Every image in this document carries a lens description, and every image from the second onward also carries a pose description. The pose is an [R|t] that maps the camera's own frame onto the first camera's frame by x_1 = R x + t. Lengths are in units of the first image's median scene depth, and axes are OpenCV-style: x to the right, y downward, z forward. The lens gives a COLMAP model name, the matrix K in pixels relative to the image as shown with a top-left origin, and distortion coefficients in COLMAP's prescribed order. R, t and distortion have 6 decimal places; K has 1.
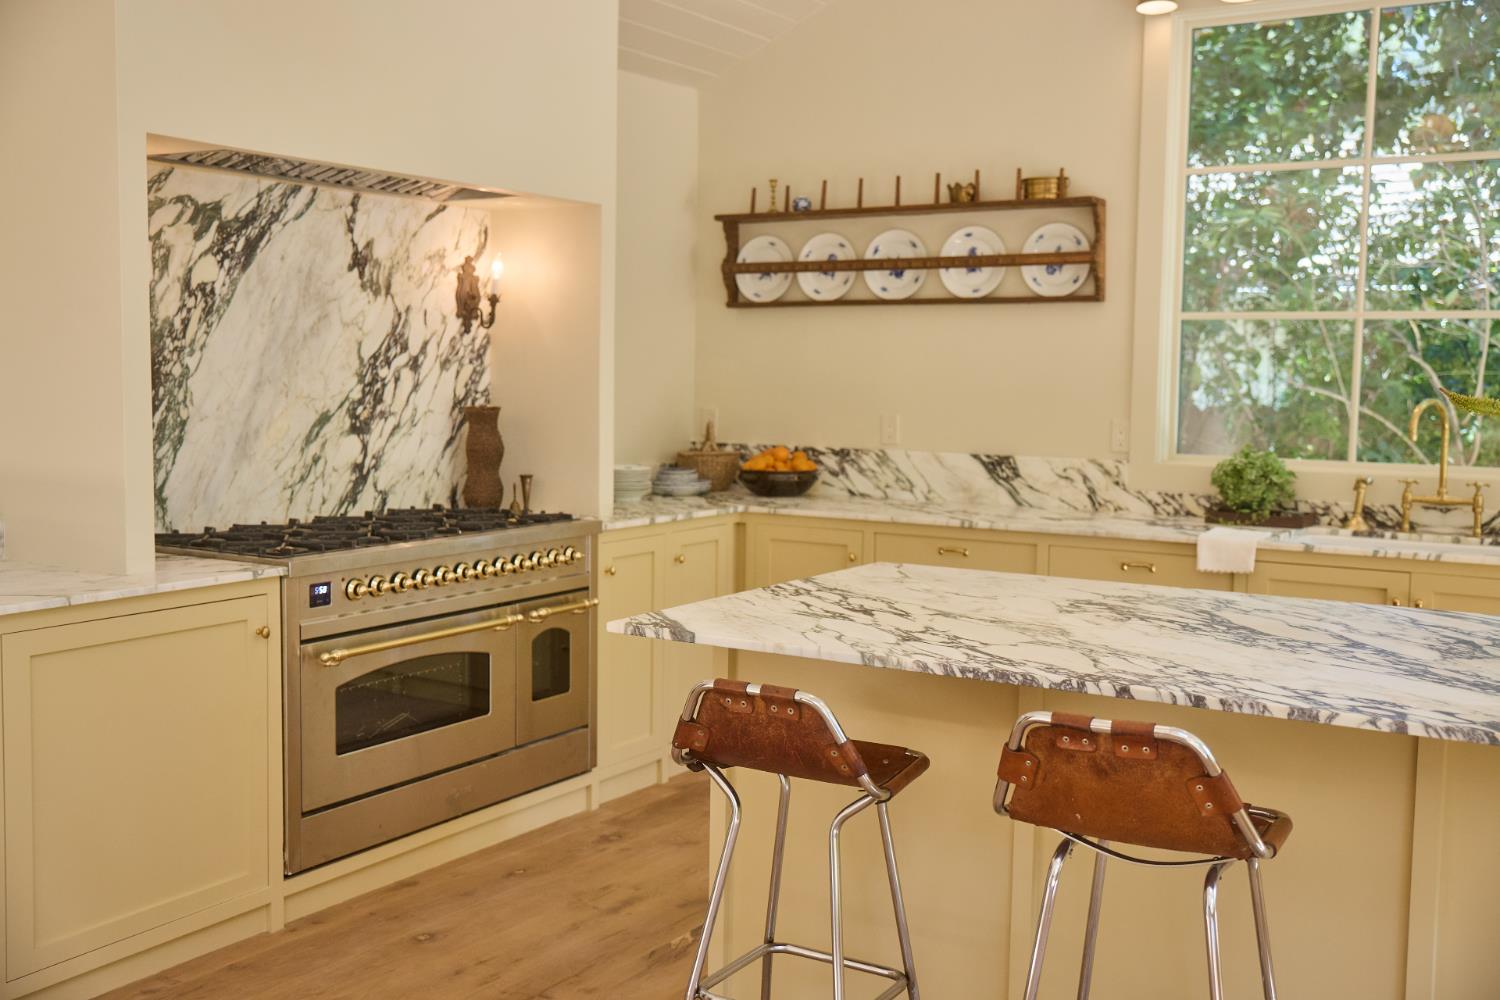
lens RADIAL K [[1578.7, 0, 750.0], [0, 1578.7, 500.0], [0, 0, 1]] dist [0.002602, 0.015766]
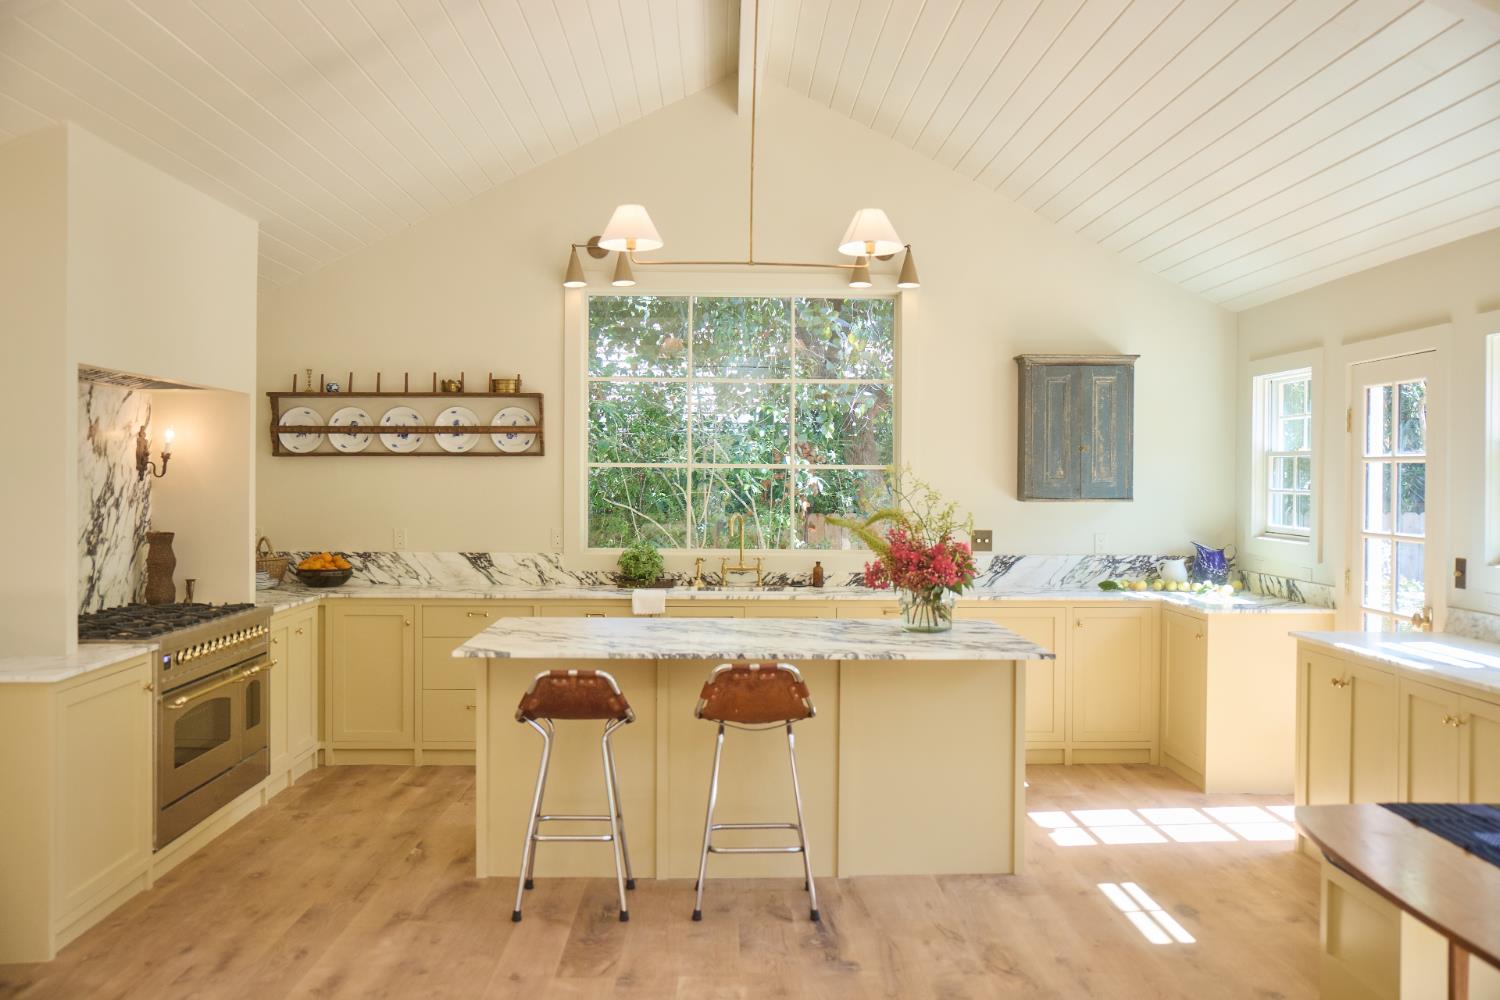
lens RADIAL K [[1364.5, 0, 750.0], [0, 1364.5, 500.0], [0, 0, 1]] dist [0.000717, -0.004331]
pose [[0.837466, -0.017252, 0.546217, -0.391961], [0.051094, 0.997595, -0.046829, -0.003814], [-0.544096, 0.067126, 0.836333, -0.310480]]
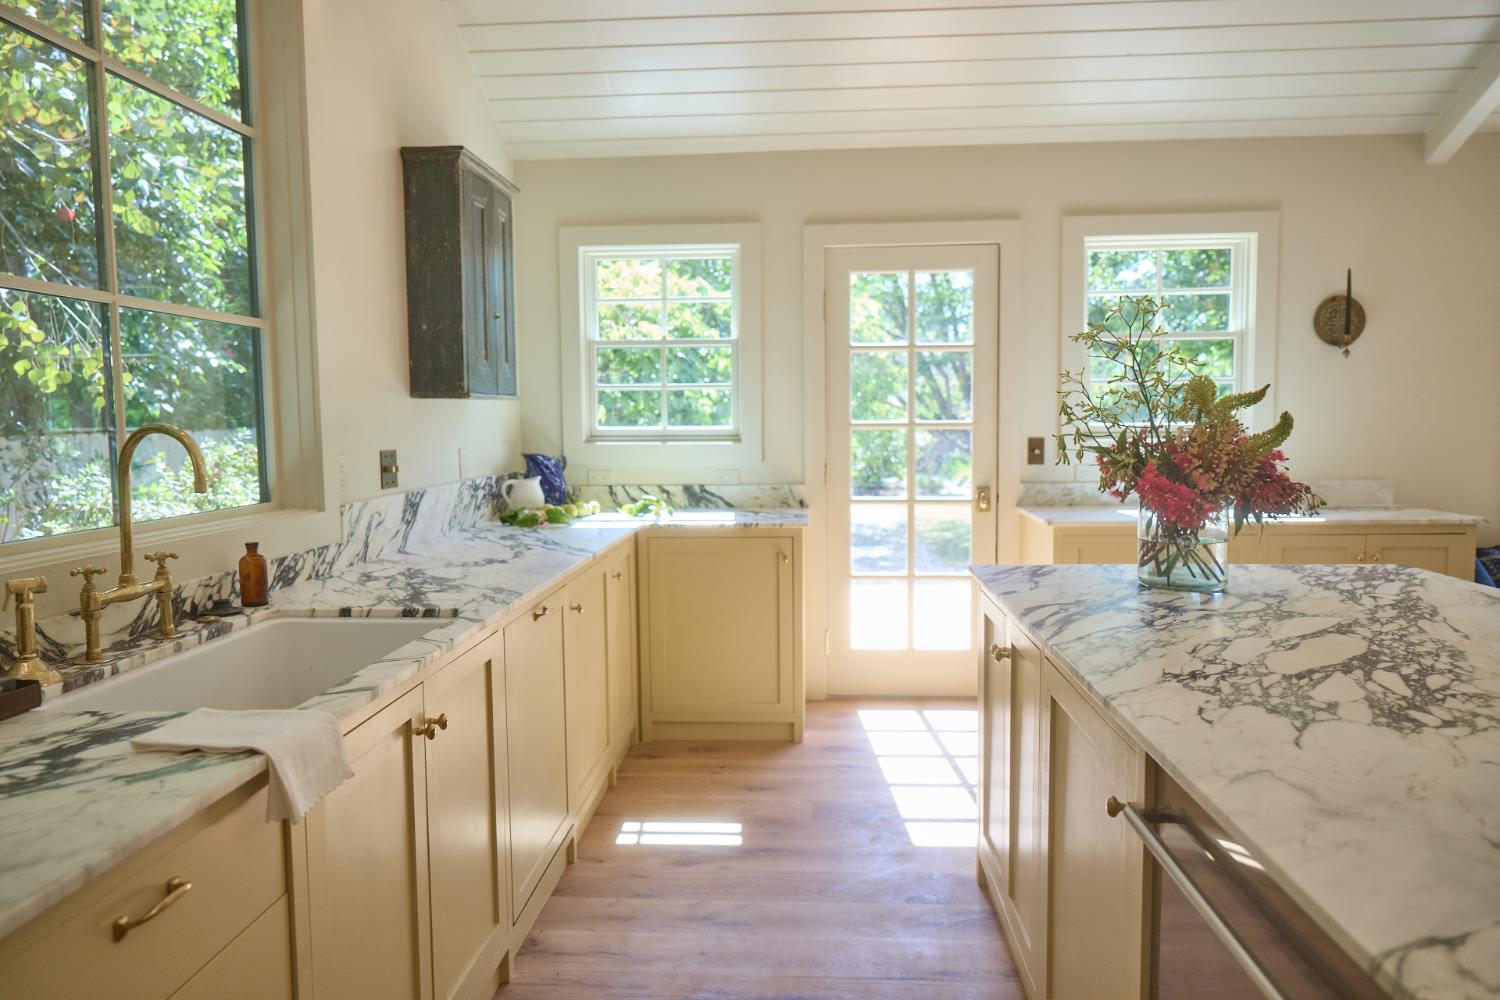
lens RADIAL K [[1014.1, 0, 750.0], [0, 1014.1, 500.0], [0, 0, 1]] dist [-0.003346, -0.002472]
pose [[-0.469087, -0.079262, 0.879588, -0.013522], [0.080614, 0.987964, 0.132020, -0.061165], [-0.879465, 0.132836, -0.457051, 0.886785]]
